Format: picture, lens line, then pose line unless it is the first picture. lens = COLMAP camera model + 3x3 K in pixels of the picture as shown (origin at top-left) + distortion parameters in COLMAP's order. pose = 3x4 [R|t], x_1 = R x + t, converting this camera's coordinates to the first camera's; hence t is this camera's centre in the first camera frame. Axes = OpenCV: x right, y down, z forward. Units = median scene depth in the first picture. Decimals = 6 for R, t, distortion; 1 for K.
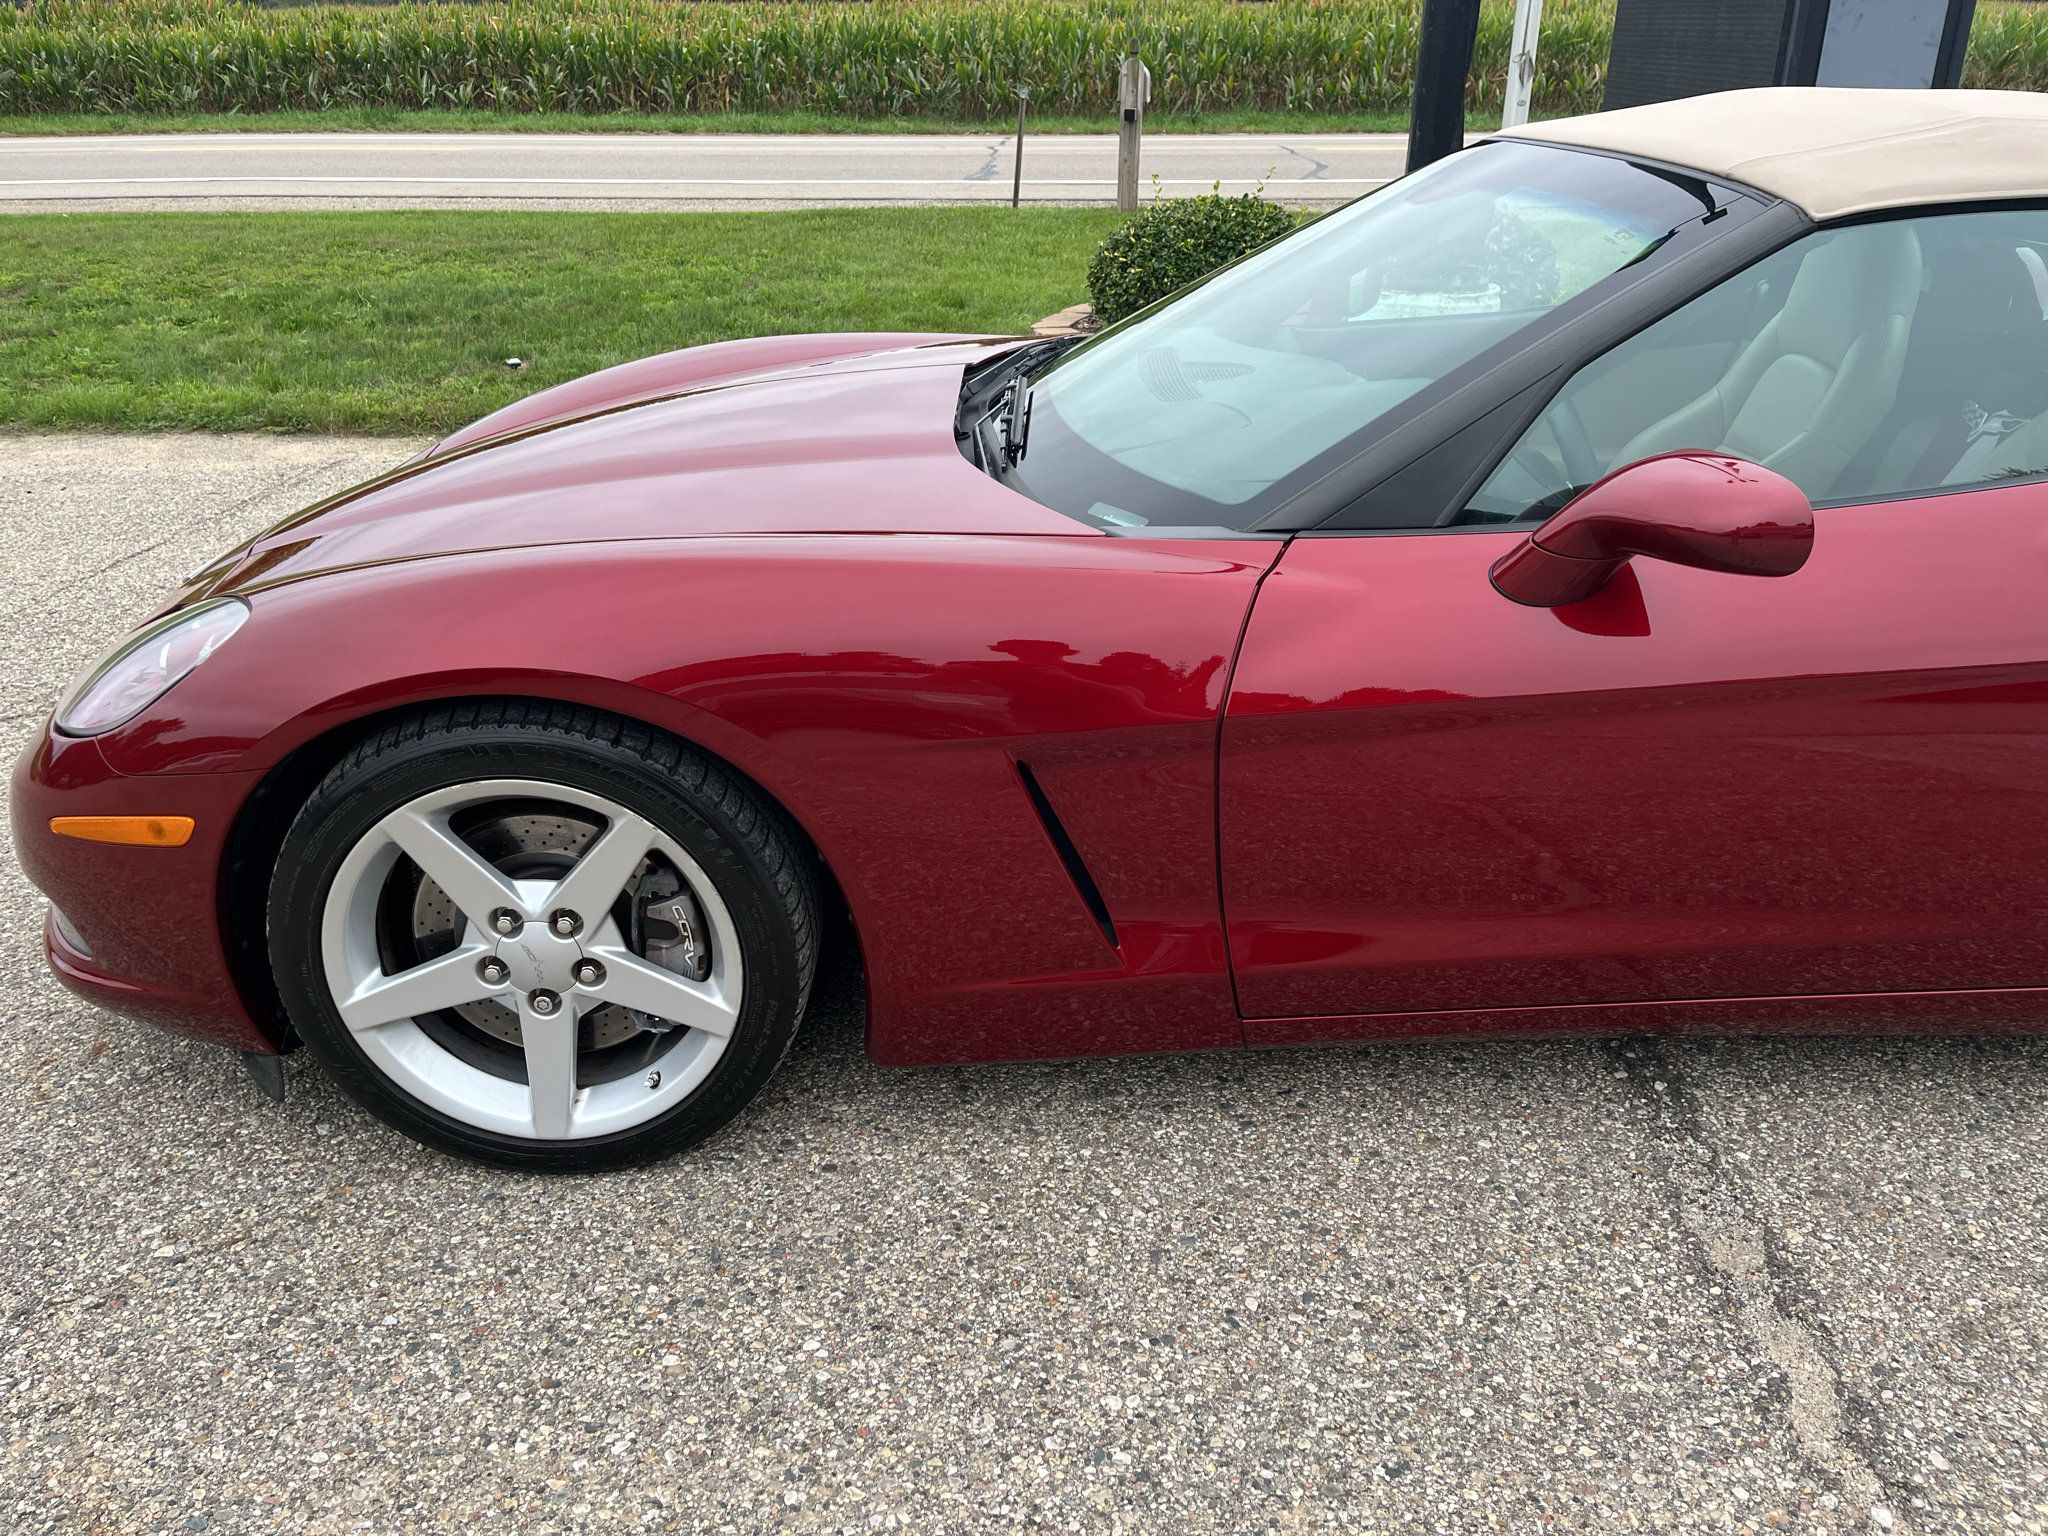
lens RADIAL K [[1566.9, 0, 1012.9], [0, 1566.9, 764.1], [0, 0, 1]] dist [0.041635, 0.000026]
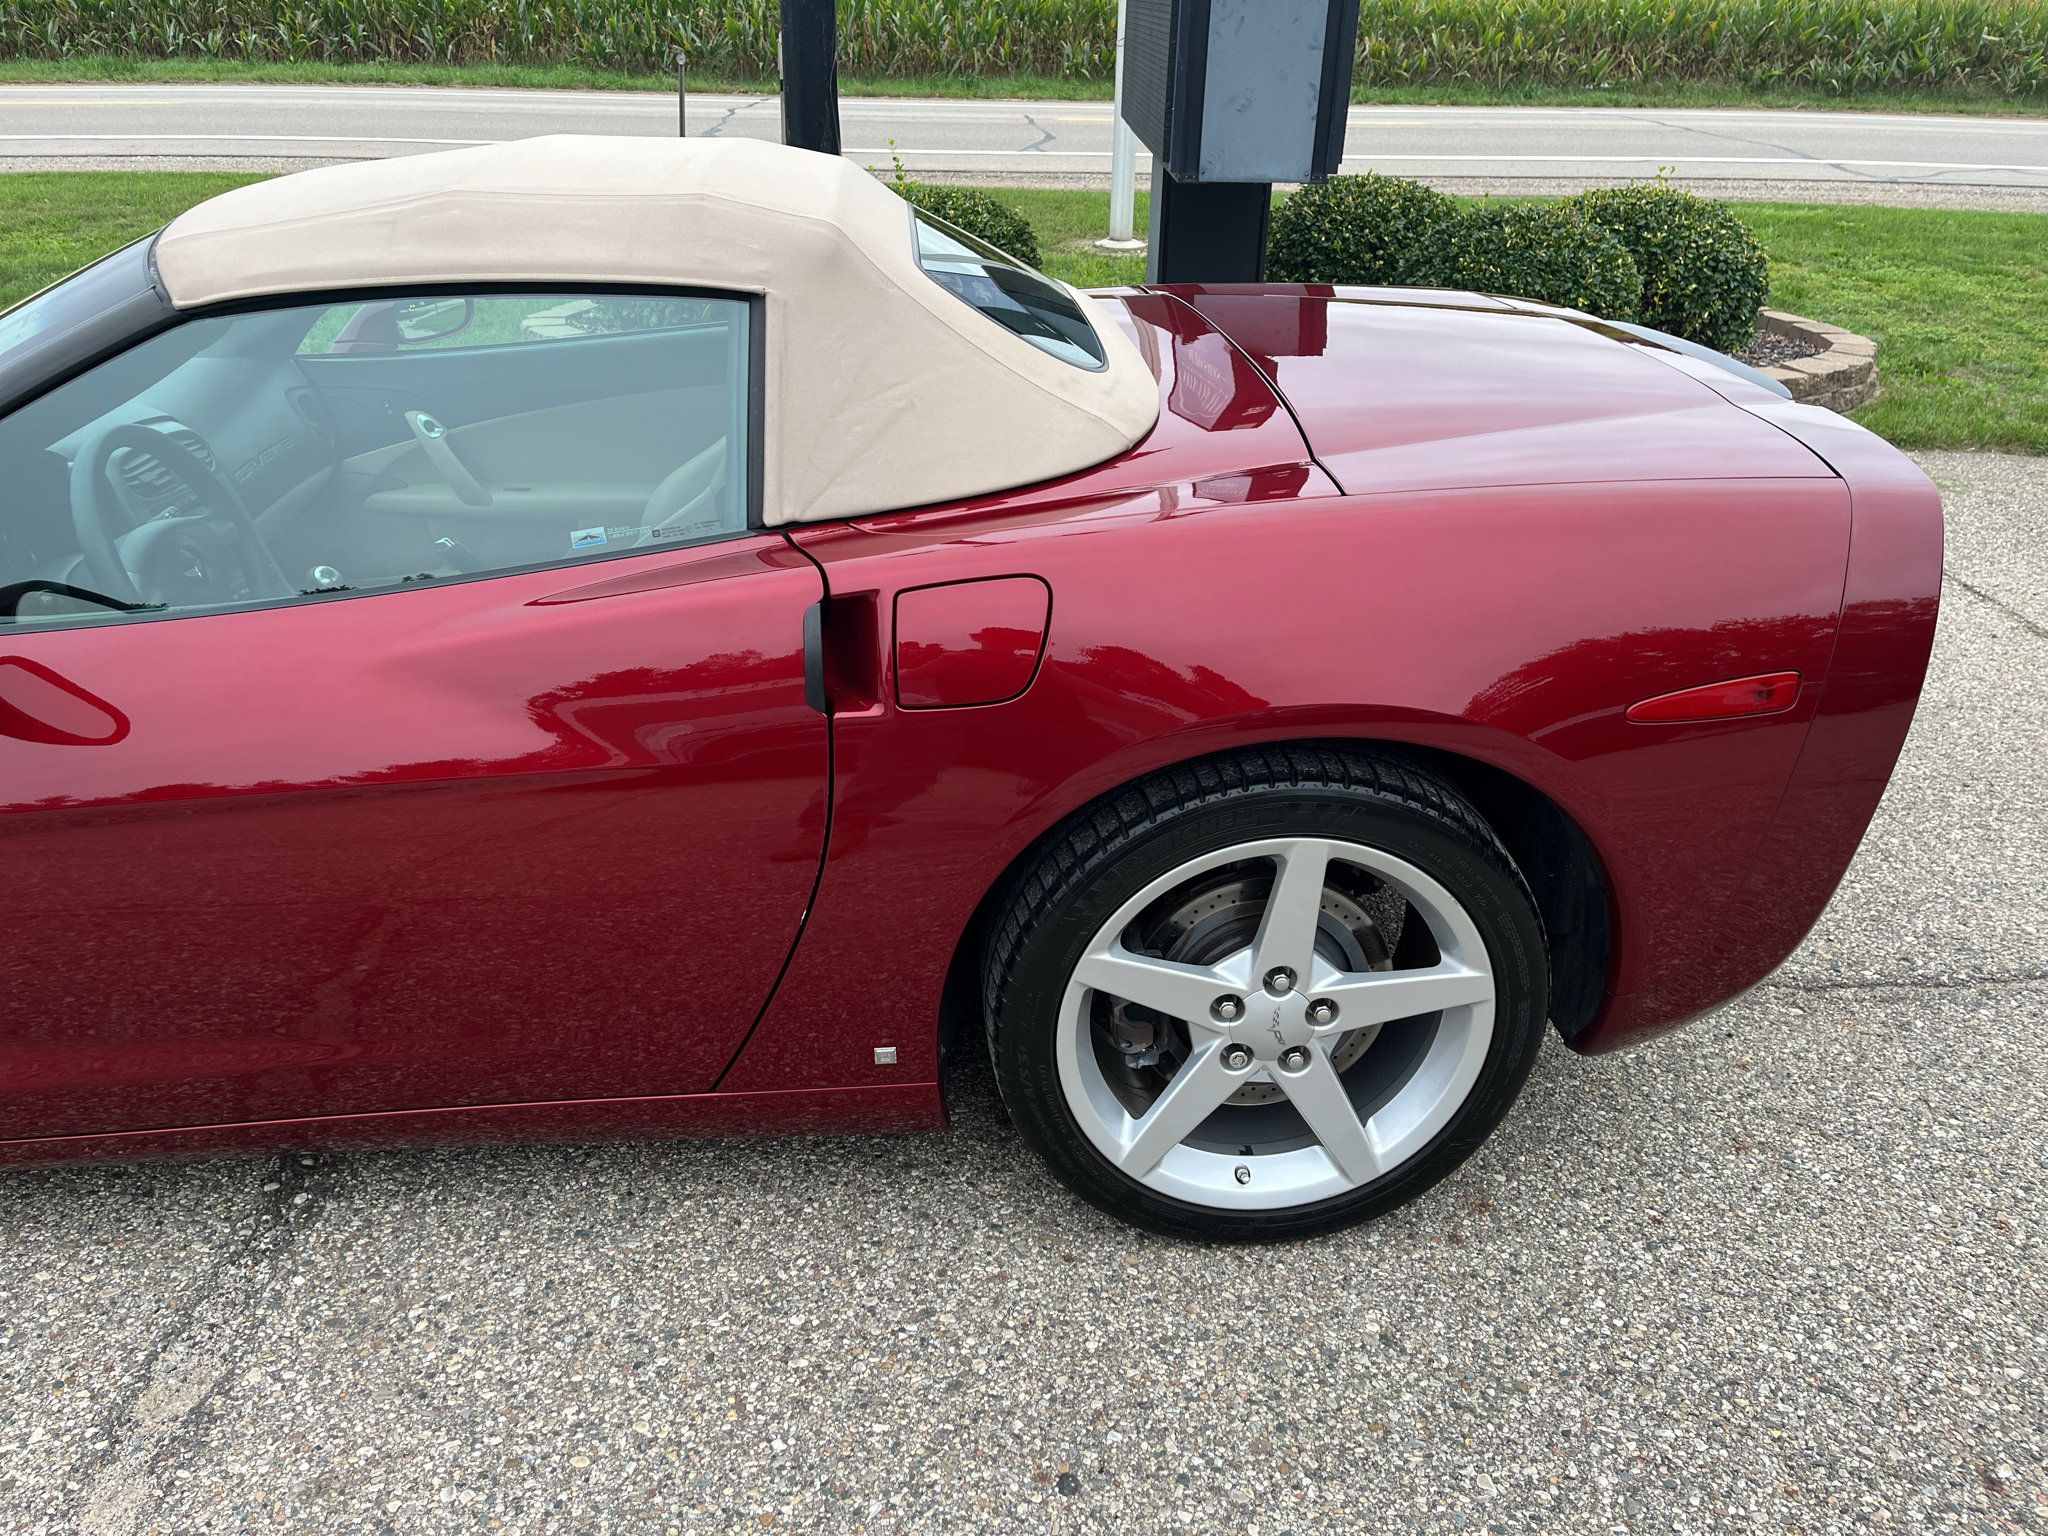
lens RADIAL K [[1550.2, 0, 1003.5], [0, 1550.2, 759.8], [0, 0, 1]] dist [0.094623, -0.122528]
pose [[0.997554, -0.010387, 0.069125, 0.845701], [0.008676, 0.999650, 0.024993, -0.107470], [-0.069361, -0.024332, 0.997295, 0.052737]]
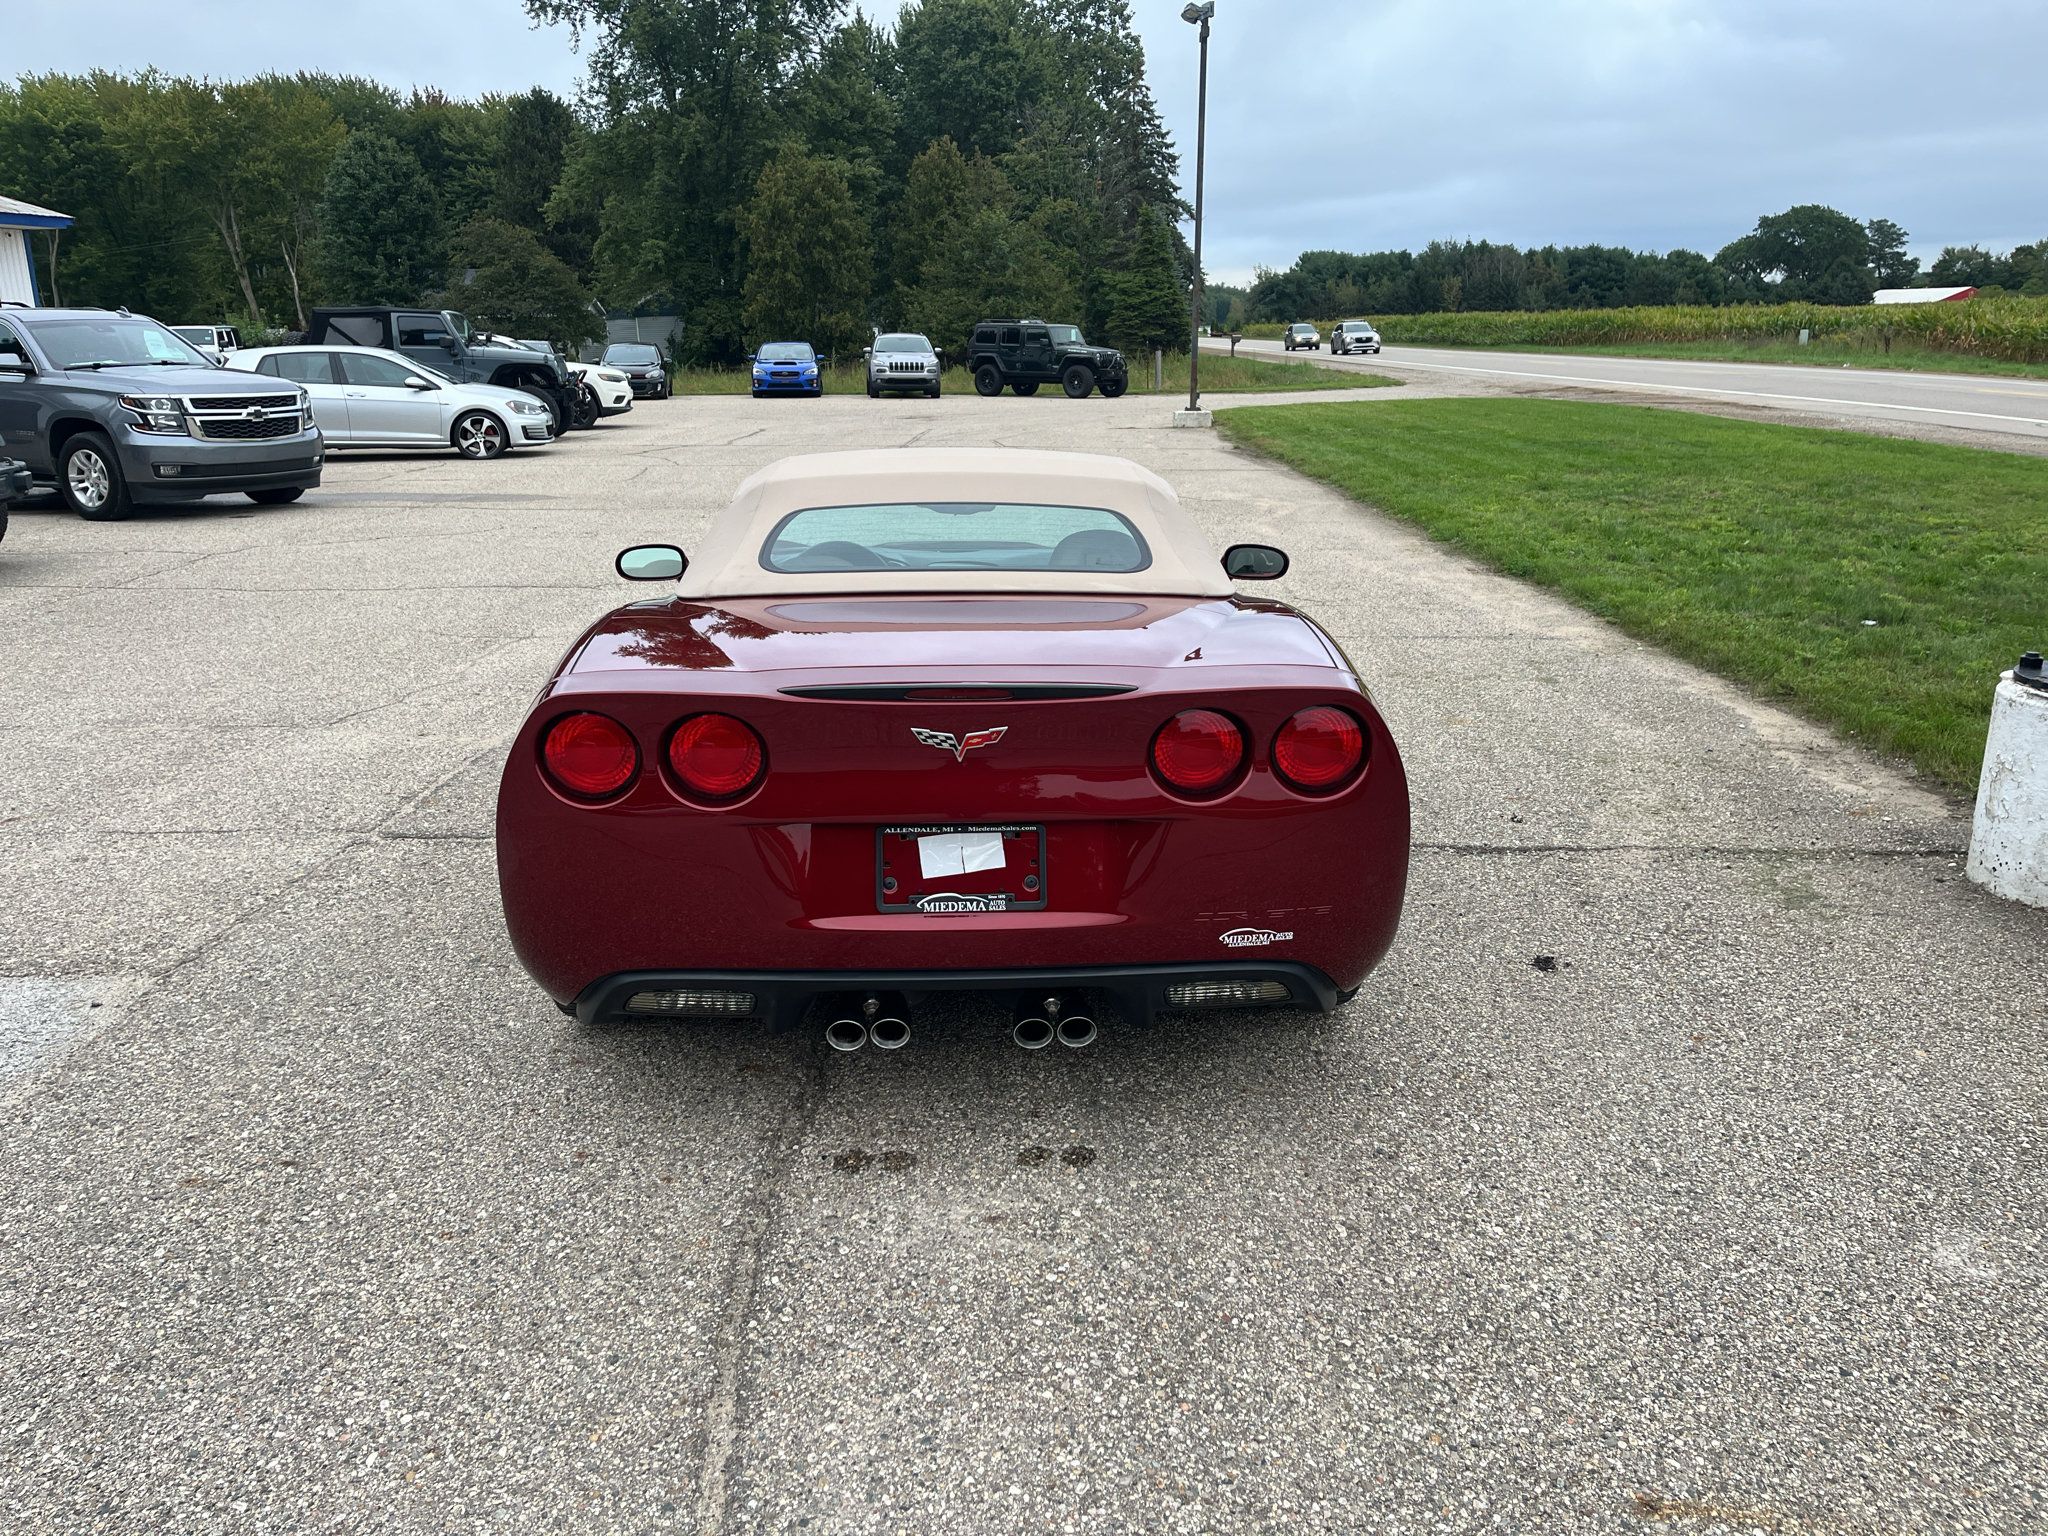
lens RADIAL K [[1560.0, 0, 1024.8], [0, 1560.0, 738.0], [0, 0, 1]] dist [0.110615, -0.146808]
pose [[0.030400, 0.258165, -0.965622, 2.858081], [-0.405116, 0.886345, 0.224216, -0.697084], [0.913760, 0.384373, 0.131532, 1.158983]]
